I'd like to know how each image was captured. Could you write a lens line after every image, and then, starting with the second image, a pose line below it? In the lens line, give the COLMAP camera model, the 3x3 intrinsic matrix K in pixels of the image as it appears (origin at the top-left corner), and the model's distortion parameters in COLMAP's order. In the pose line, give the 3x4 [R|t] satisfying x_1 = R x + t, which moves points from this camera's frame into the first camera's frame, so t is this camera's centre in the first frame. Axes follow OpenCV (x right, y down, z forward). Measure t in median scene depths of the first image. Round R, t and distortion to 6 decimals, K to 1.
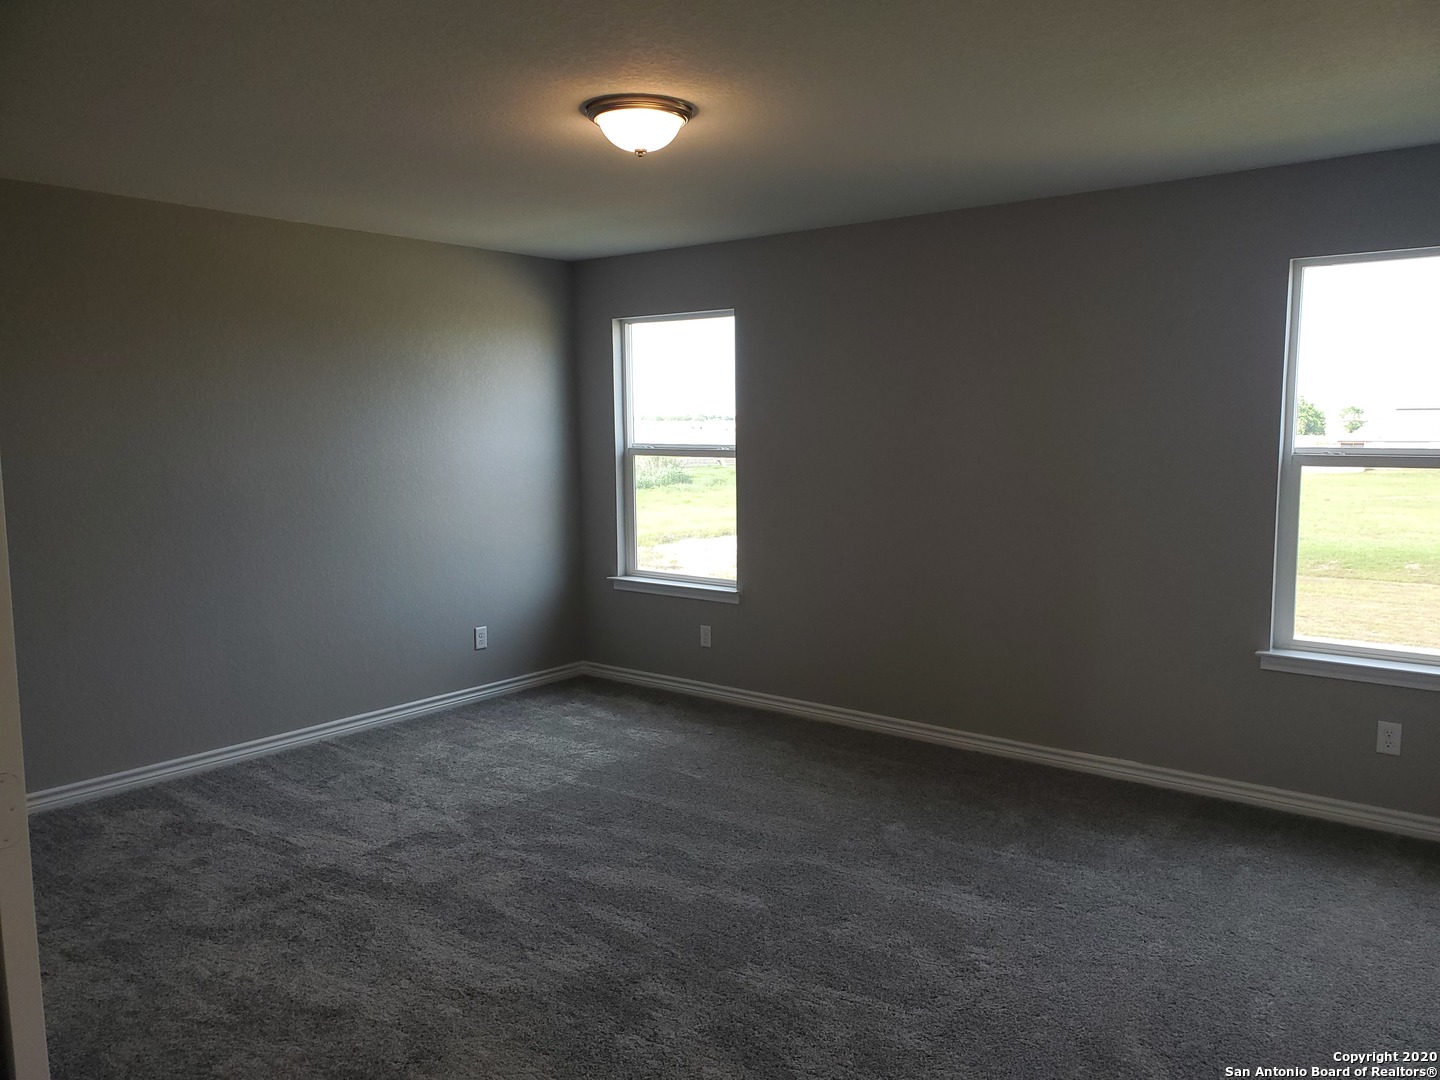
lens RADIAL K [[1066.1, 0, 720.0], [0, 1066.1, 540.0], [0, 0, 1]] dist [-0.077842, -0.000442]
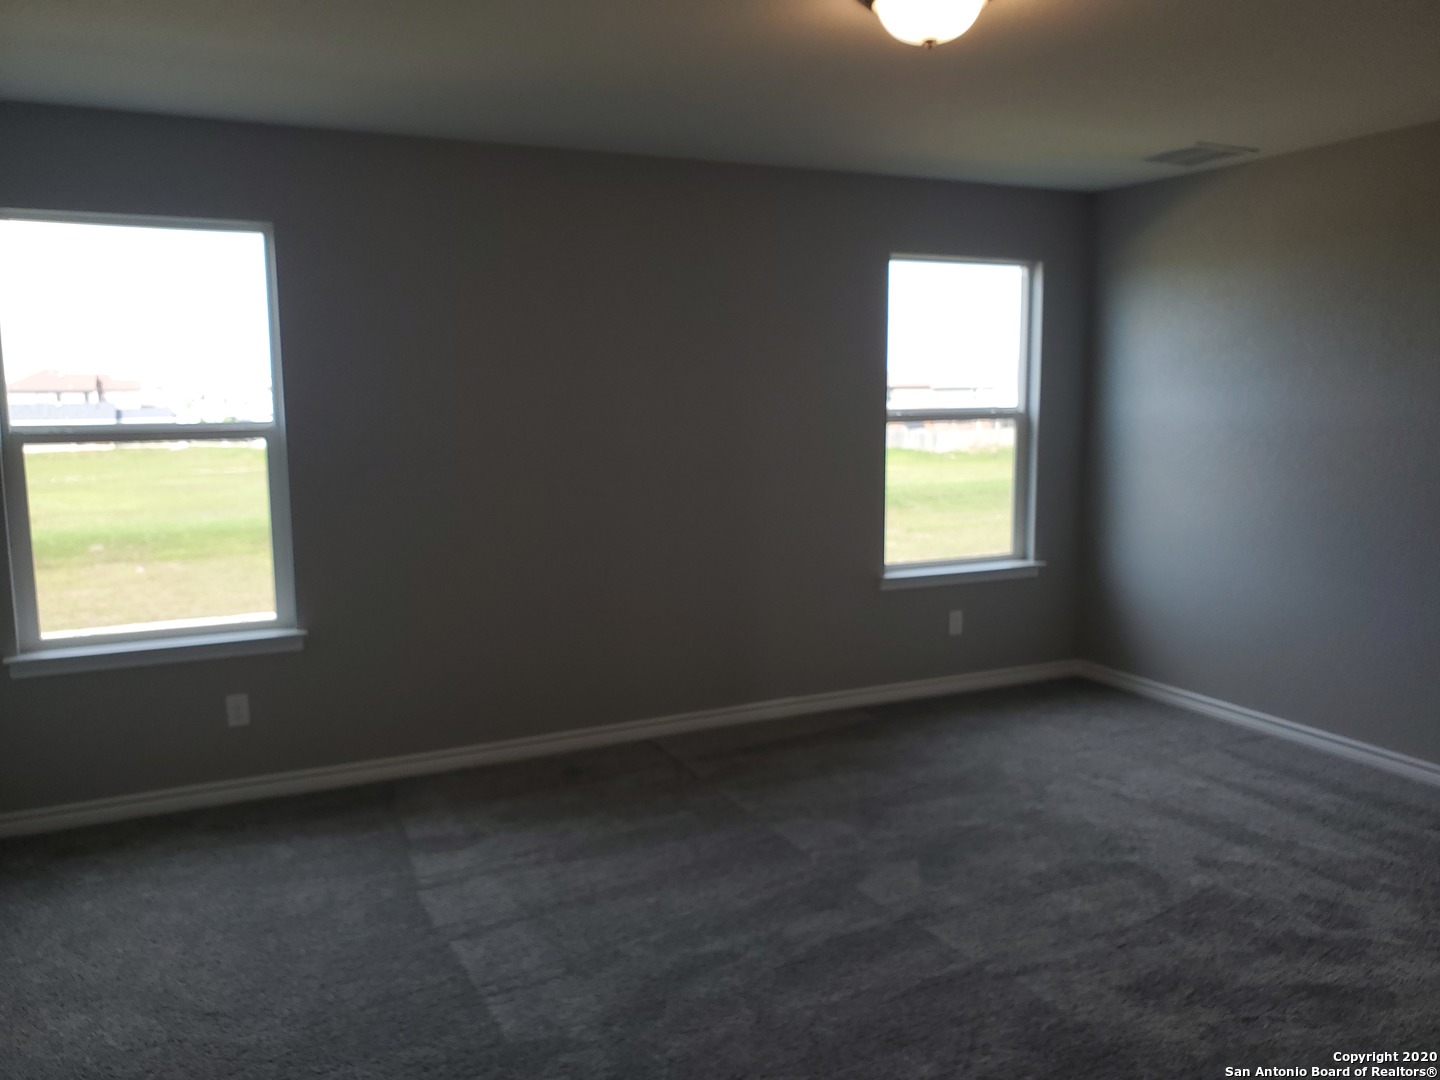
lens RADIAL K [[1117.4, 0, 706.7], [0, 1117.4, 549.0], [0, 0, 1]] dist [0.054559, -0.071275]
pose [[0.416409, -0.119252, 0.901322, -0.533303], [0.101253, 0.991276, 0.084376, -0.041025], [-0.903522, 0.056127, 0.424851, 0.439472]]
